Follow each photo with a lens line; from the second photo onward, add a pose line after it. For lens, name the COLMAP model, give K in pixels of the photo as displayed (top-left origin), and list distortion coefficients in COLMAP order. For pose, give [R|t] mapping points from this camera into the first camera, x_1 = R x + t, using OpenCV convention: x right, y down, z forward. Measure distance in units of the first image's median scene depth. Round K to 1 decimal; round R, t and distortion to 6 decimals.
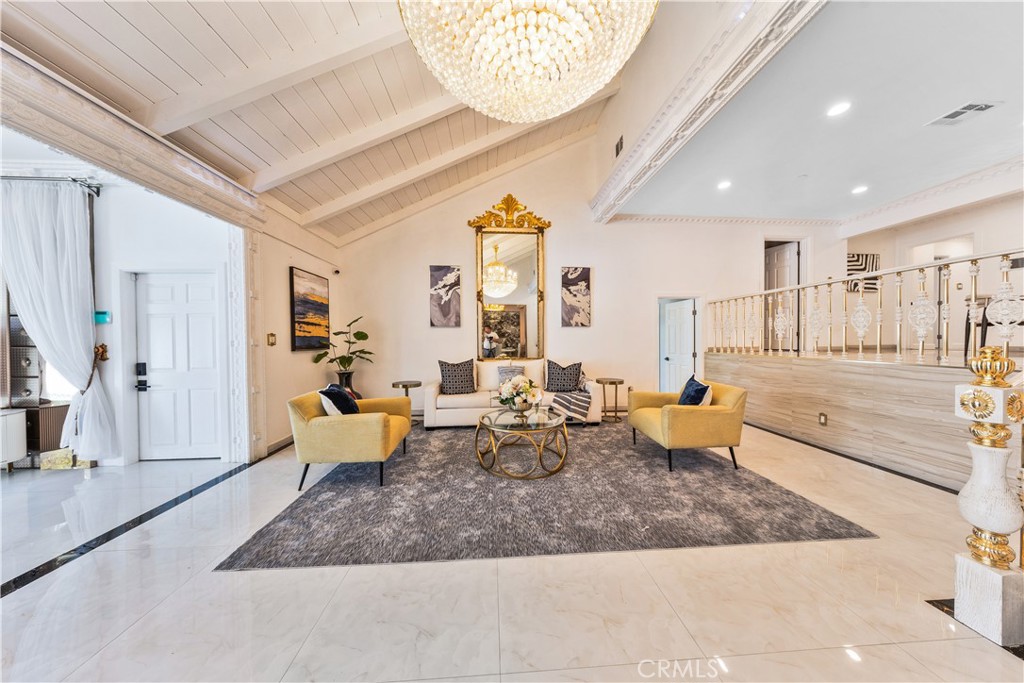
lens RADIAL K [[296.8, 0, 511.6], [0, 296.8, 342.9], [0, 0, 1]] dist [-0.000854, 0.000081]
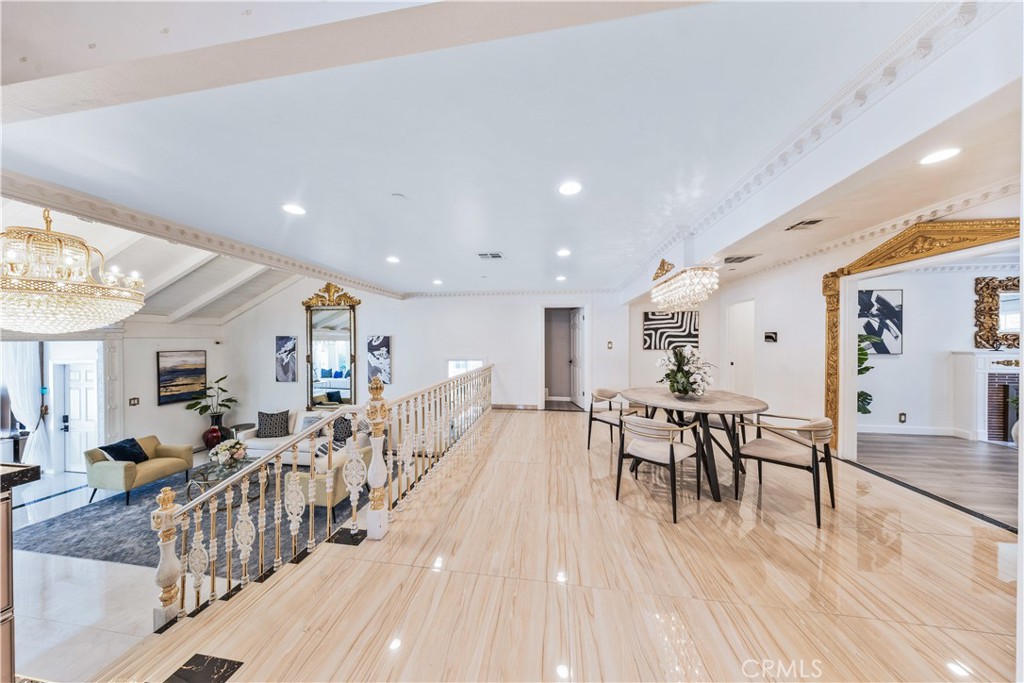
lens RADIAL K [[296.8, 0, 509.2], [0, 296.8, 343.0], [0, 0, 1]] dist [-0.000854, 0.000081]
pose [[0.977439, 0.007750, -0.211074, 1.050196], [-0.007688, 0.999970, 0.001112, -0.240092], [0.211076, 0.000536, 0.977469, -0.099326]]
